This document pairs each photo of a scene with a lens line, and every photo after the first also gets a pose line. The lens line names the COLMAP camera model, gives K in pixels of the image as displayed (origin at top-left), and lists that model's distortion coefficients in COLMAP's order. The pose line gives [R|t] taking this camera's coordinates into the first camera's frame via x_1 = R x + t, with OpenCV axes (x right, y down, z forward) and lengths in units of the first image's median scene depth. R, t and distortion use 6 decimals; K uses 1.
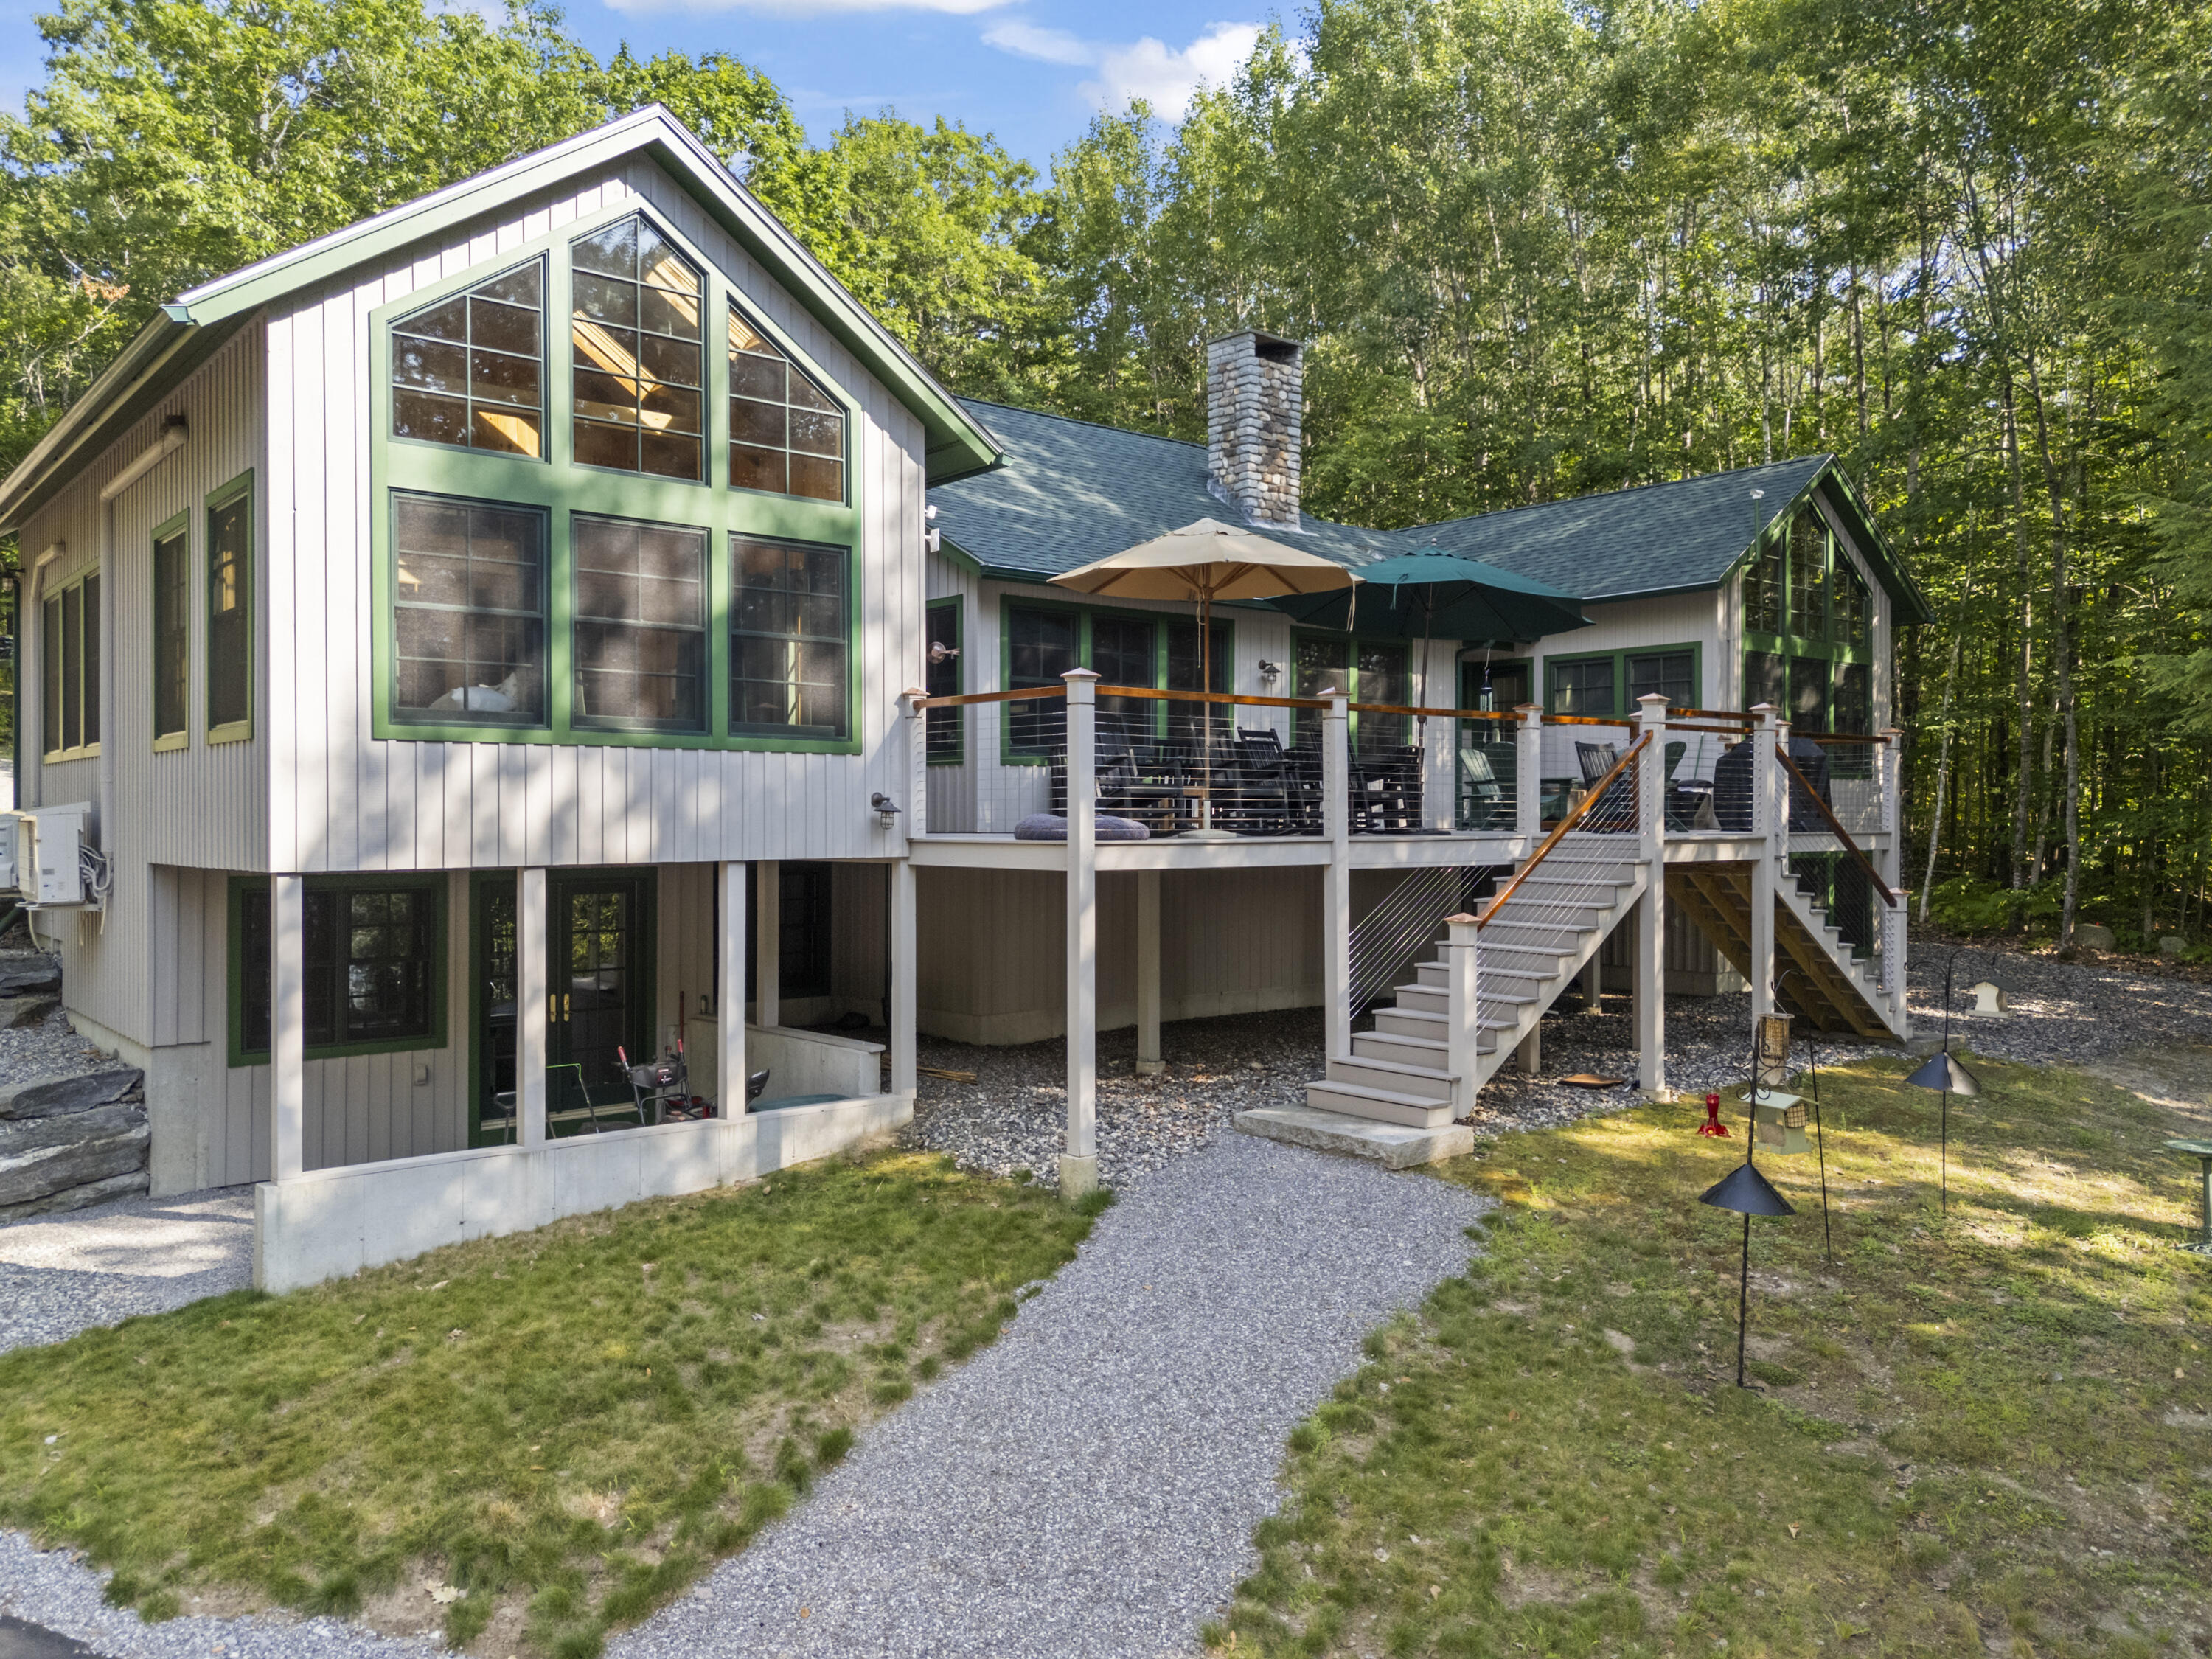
lens RADIAL K [[1621.4, 0, 1099.3], [0, 1621.4, 791.5], [0, 0, 1]] dist [0.074808, -0.076832]
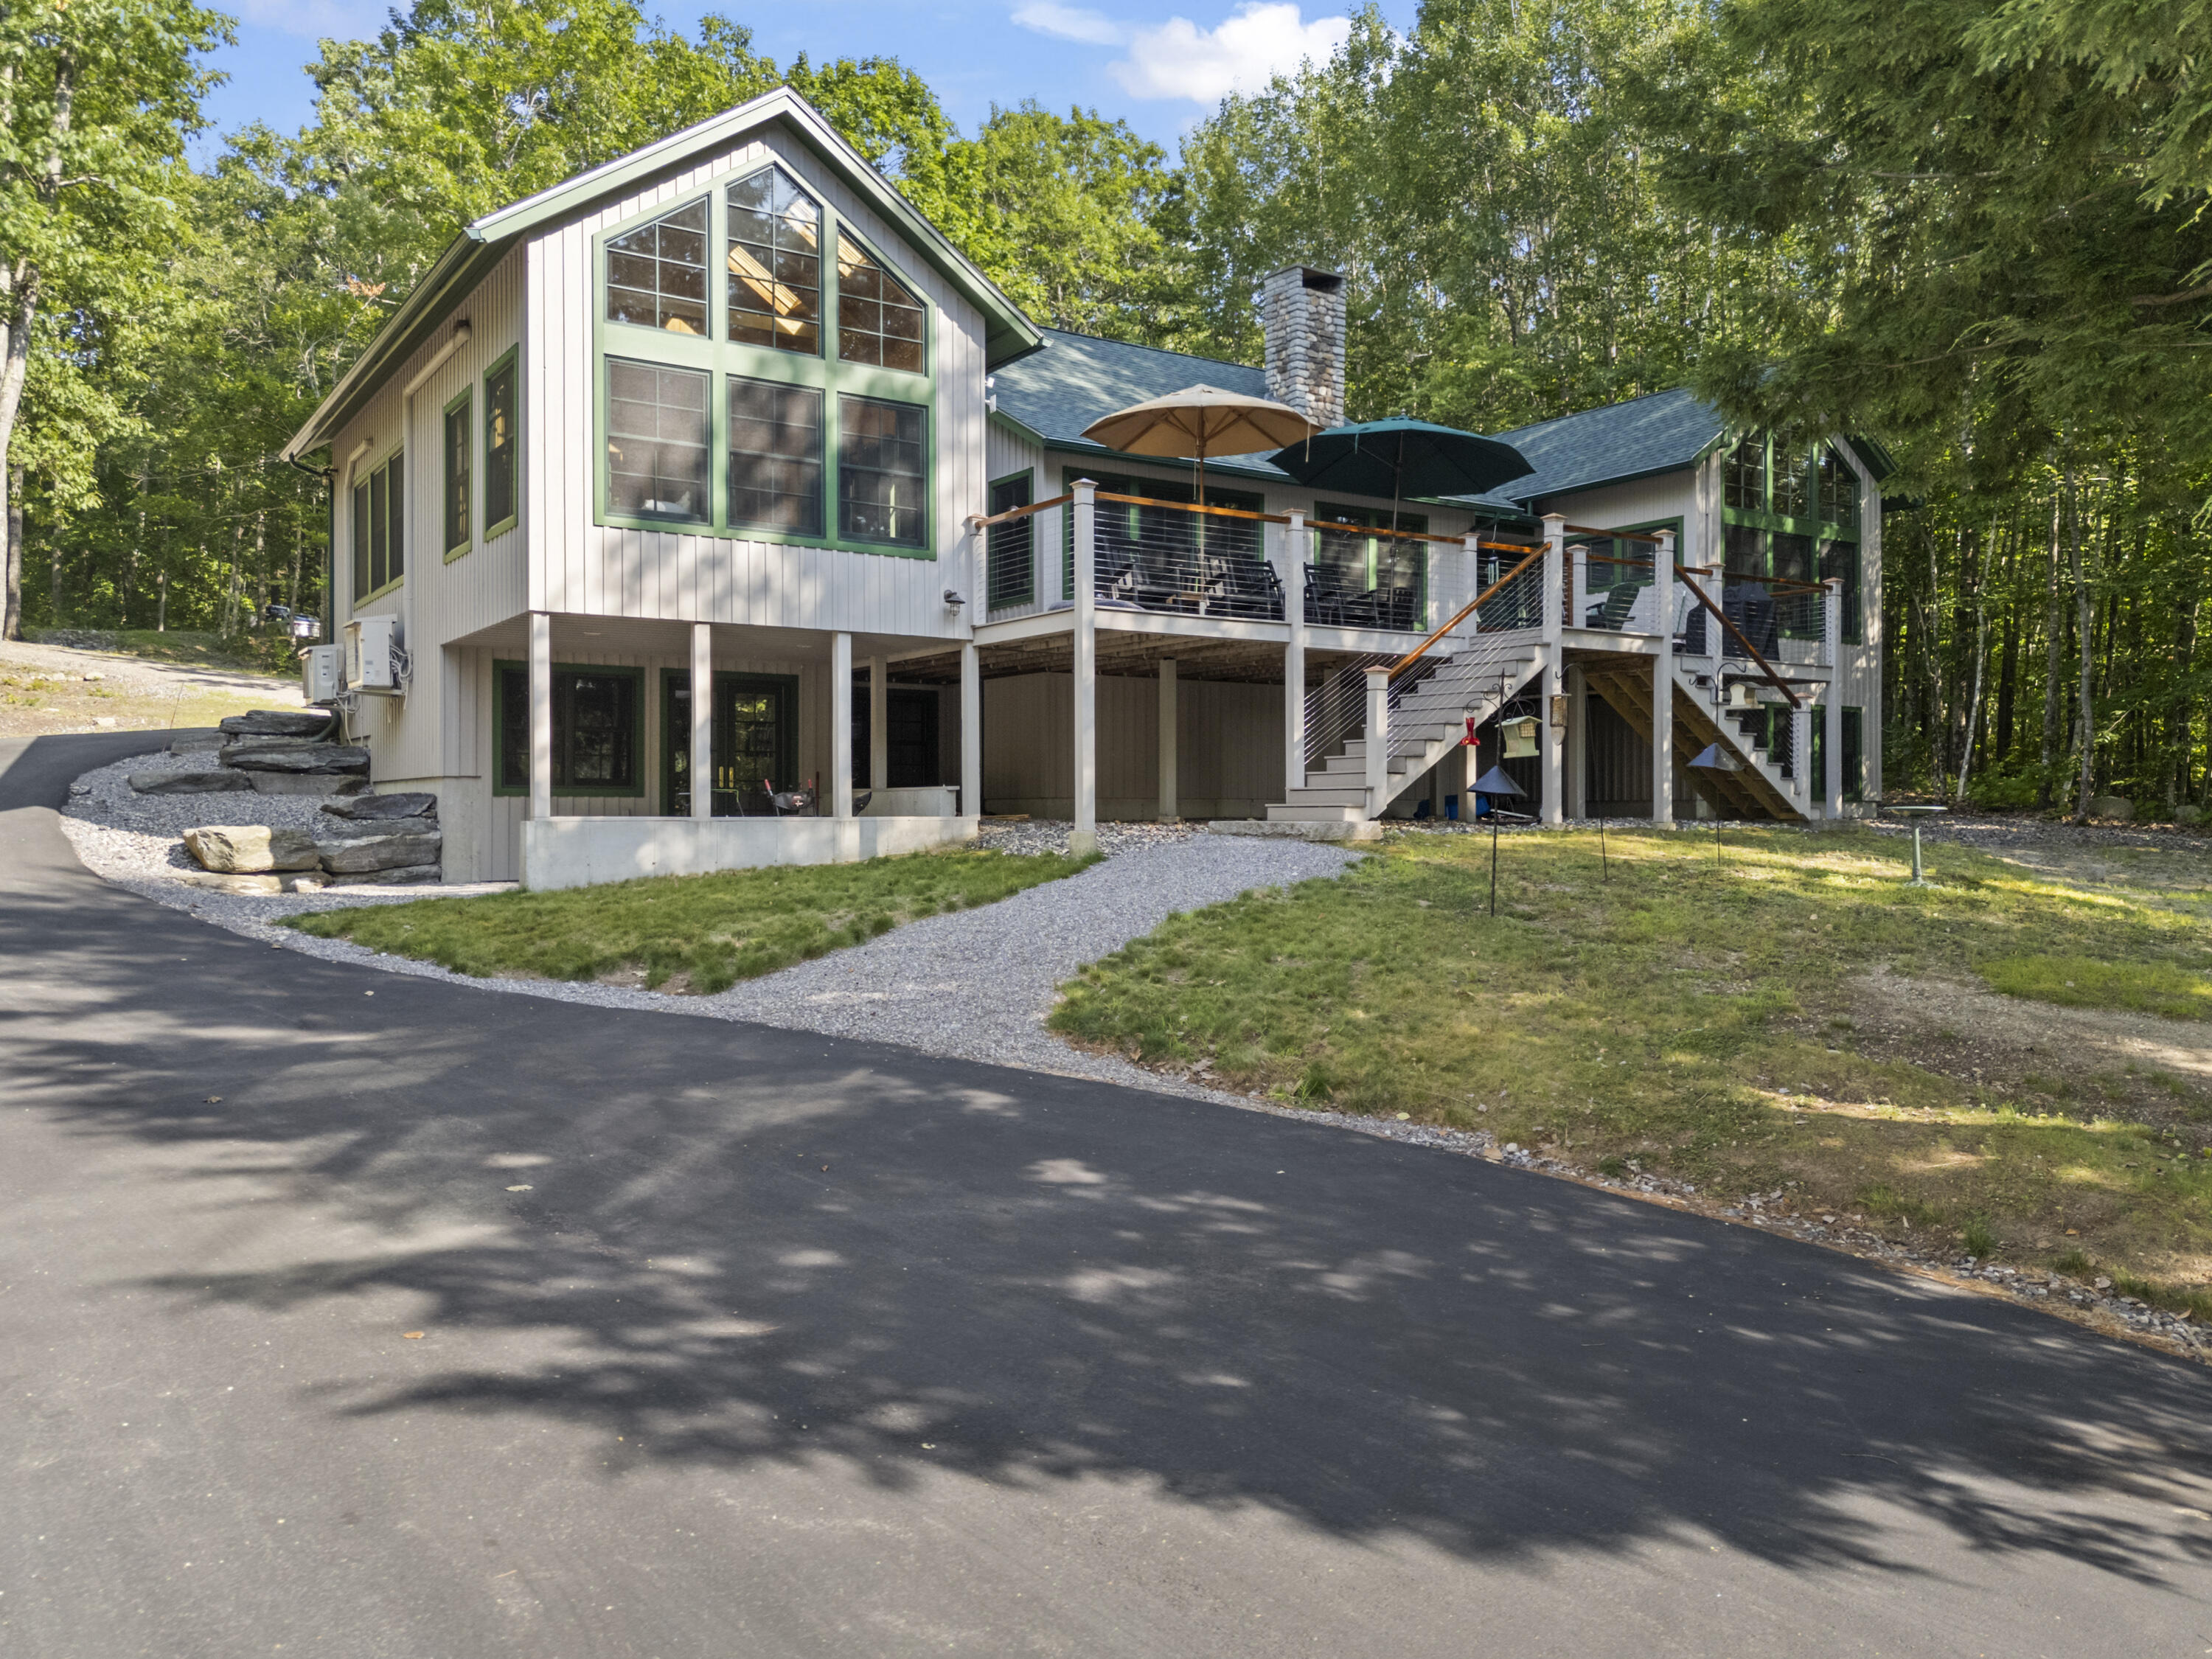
lens RADIAL K [[1634.4, 0, 1102.7], [0, 1634.4, 775.0], [0, 0, 1]] dist [0.068650, -0.080032]
pose [[0.994076, -0.002357, -0.108659, 0.116172], [0.001397, 0.999959, -0.008905, 0.140272], [0.108676, 0.008701, 0.994039, -0.284093]]
